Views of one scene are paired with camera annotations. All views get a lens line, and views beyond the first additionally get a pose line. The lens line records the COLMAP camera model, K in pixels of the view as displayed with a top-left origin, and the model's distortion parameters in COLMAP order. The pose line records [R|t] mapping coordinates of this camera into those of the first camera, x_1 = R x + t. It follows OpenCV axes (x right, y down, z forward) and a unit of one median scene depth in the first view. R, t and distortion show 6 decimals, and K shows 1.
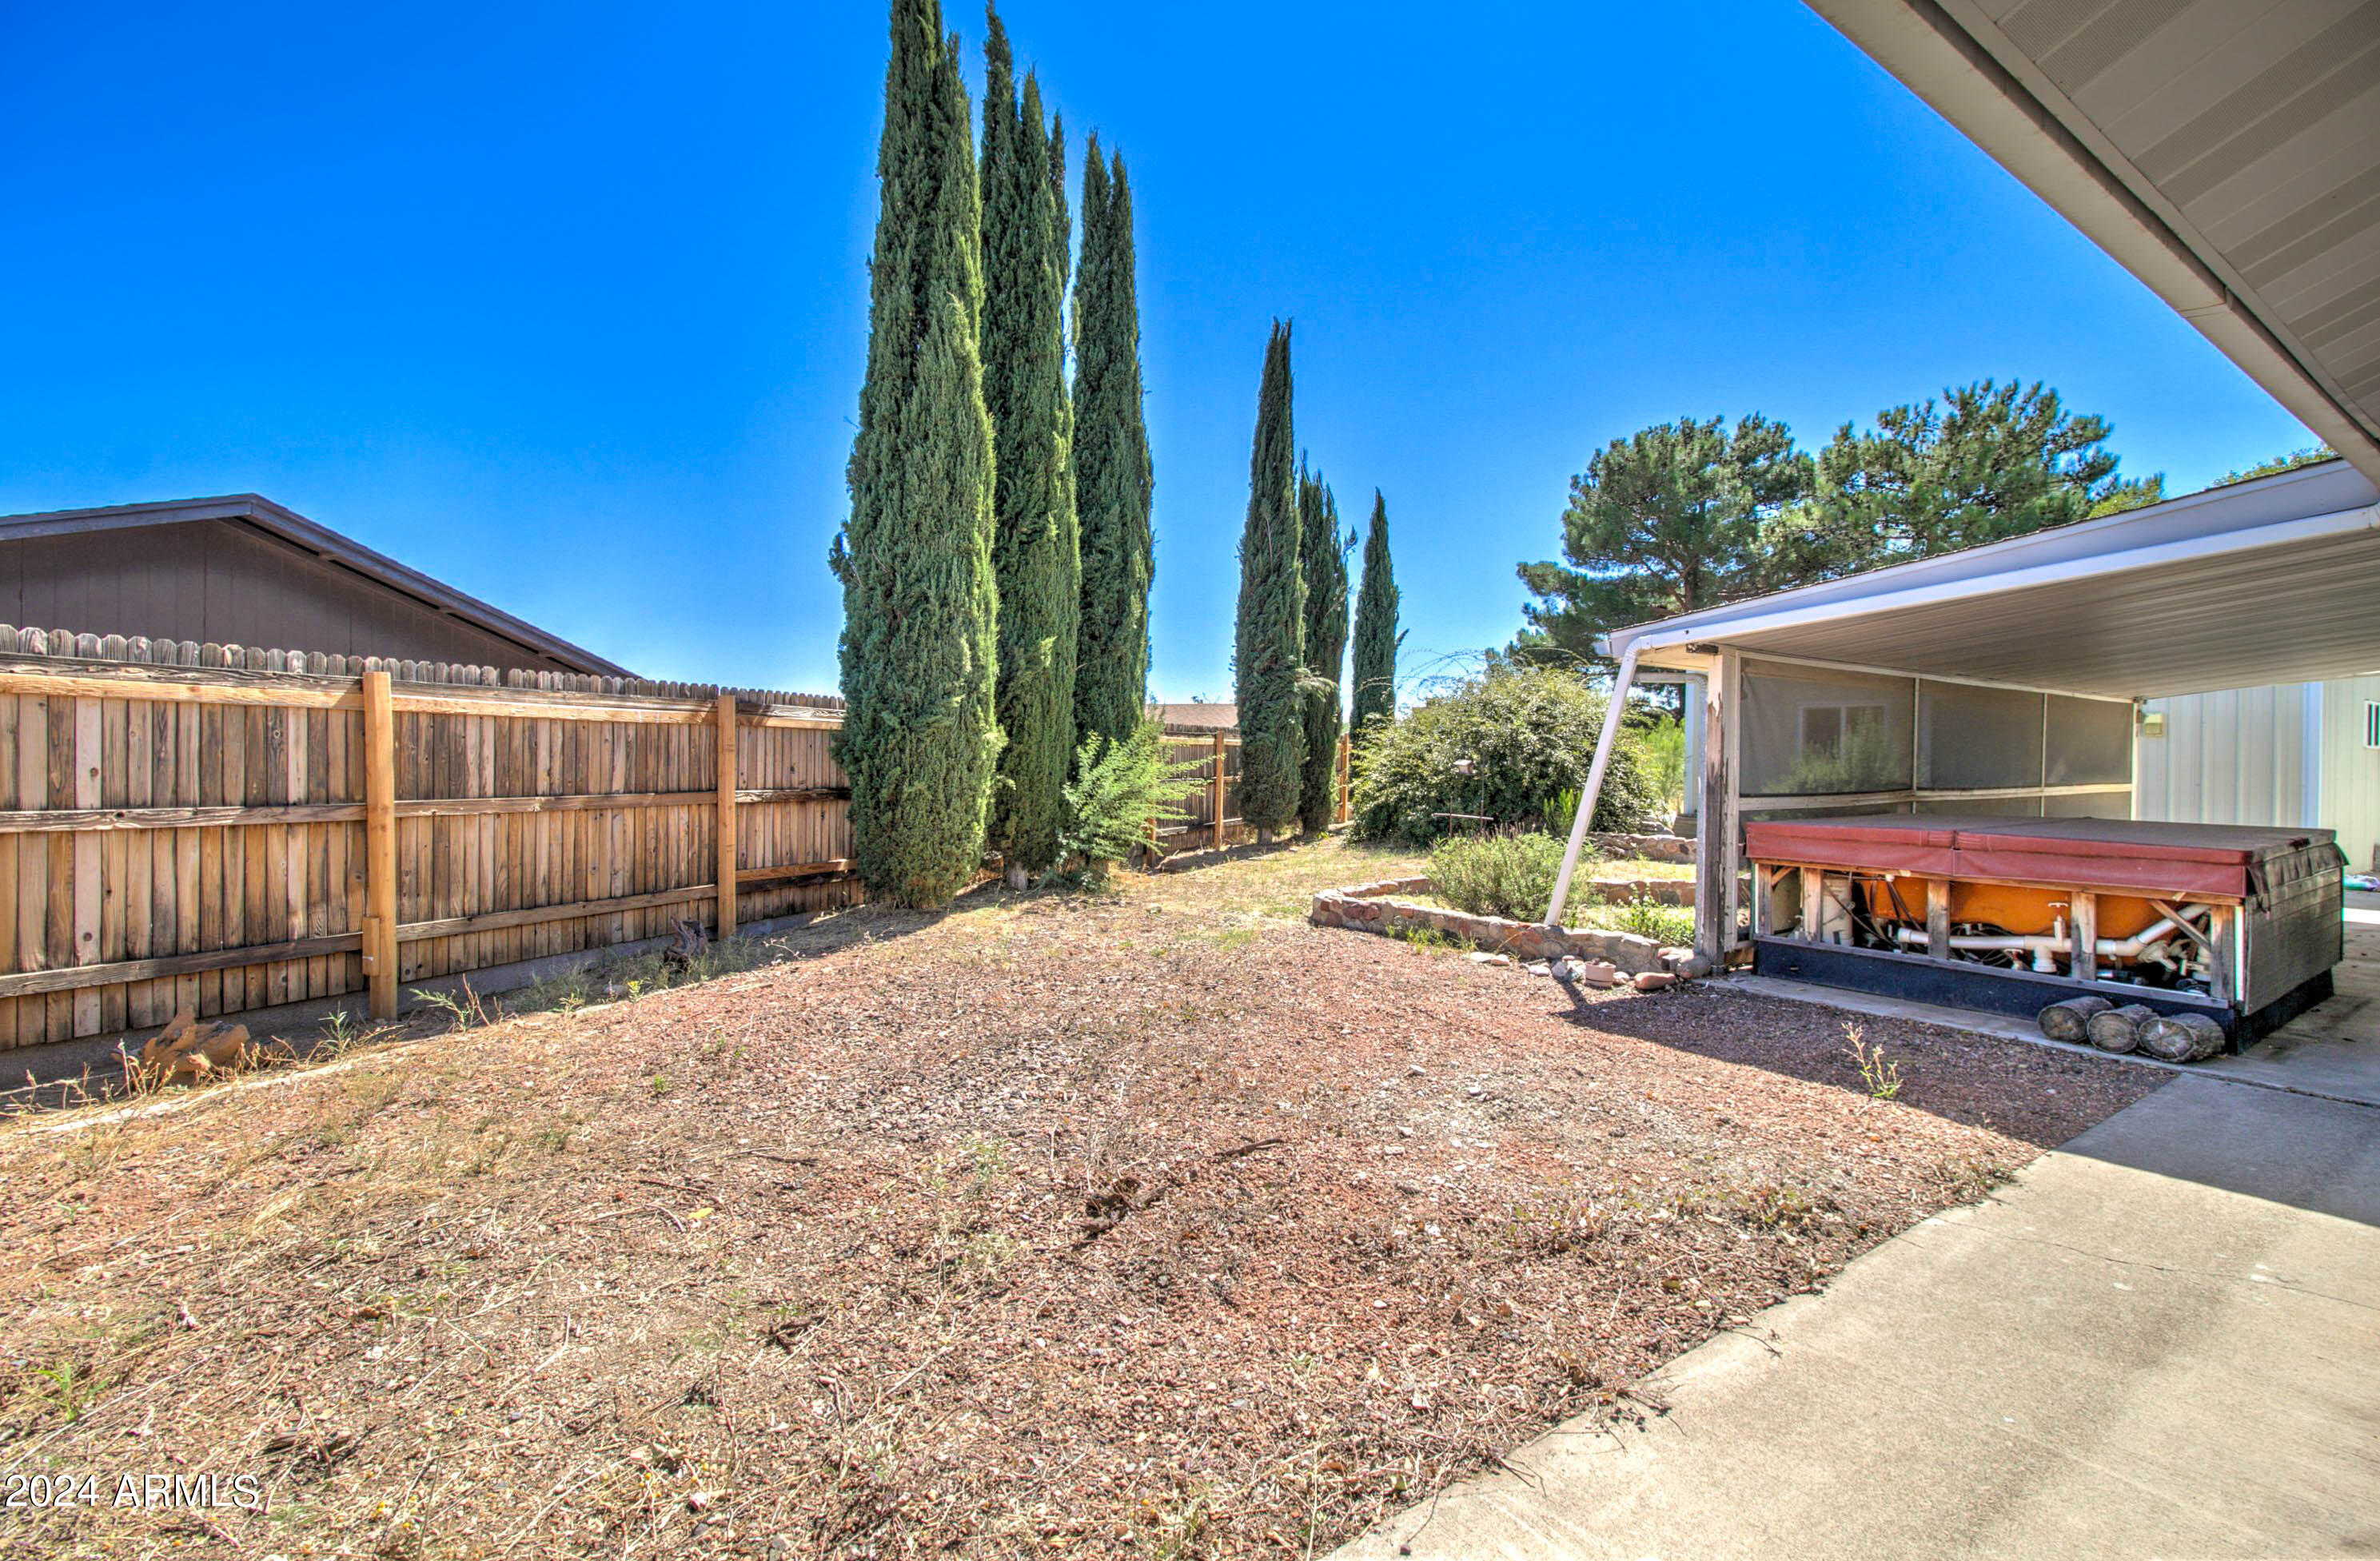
lens RADIAL K [[1092.9, 0, 1246.7], [0, 1092.9, 781.5], [0, 0, 1]] dist [0.000390, 0.001532]
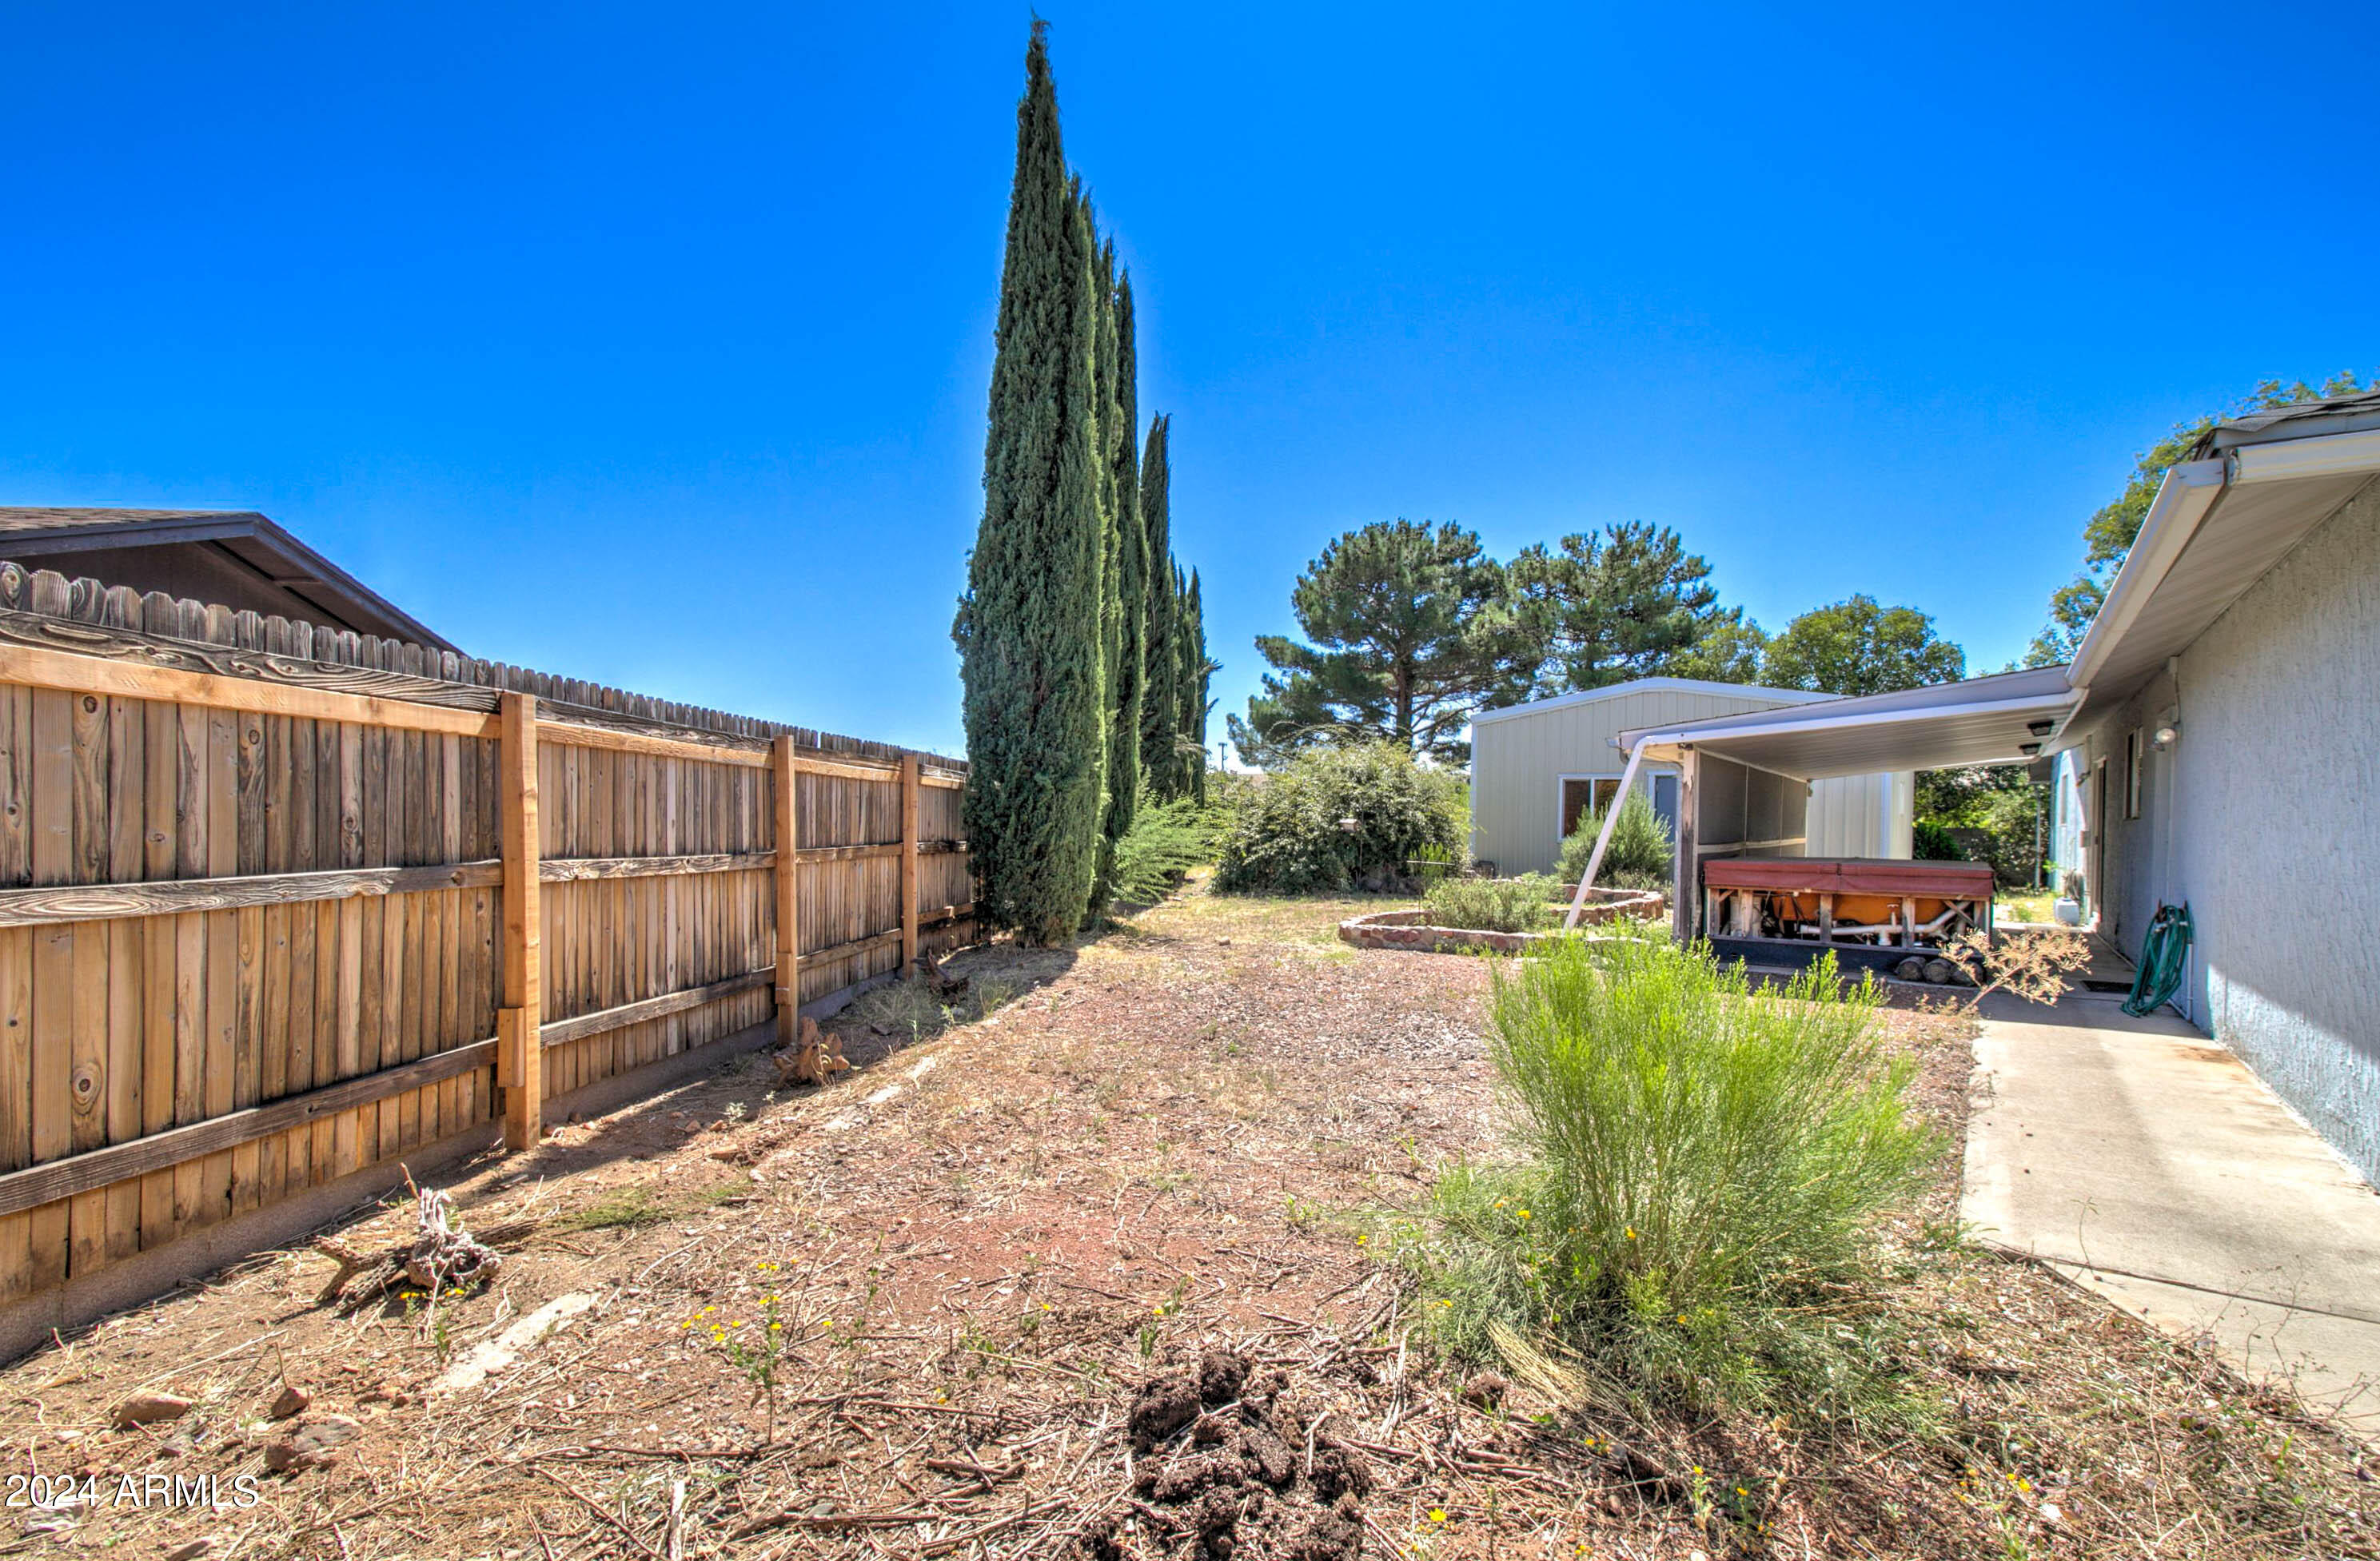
lens RADIAL K [[1092.9, 0, 1304.5], [0, 1092.9, 864.5], [0, 0, 1]] dist [0.000390, 0.001532]
pose [[0.929925, -0.010219, 0.367607, -0.476388], [0.000903, 0.999674, 0.025504, 0.002482], [-0.367748, -0.023385, 0.929632, -0.160667]]
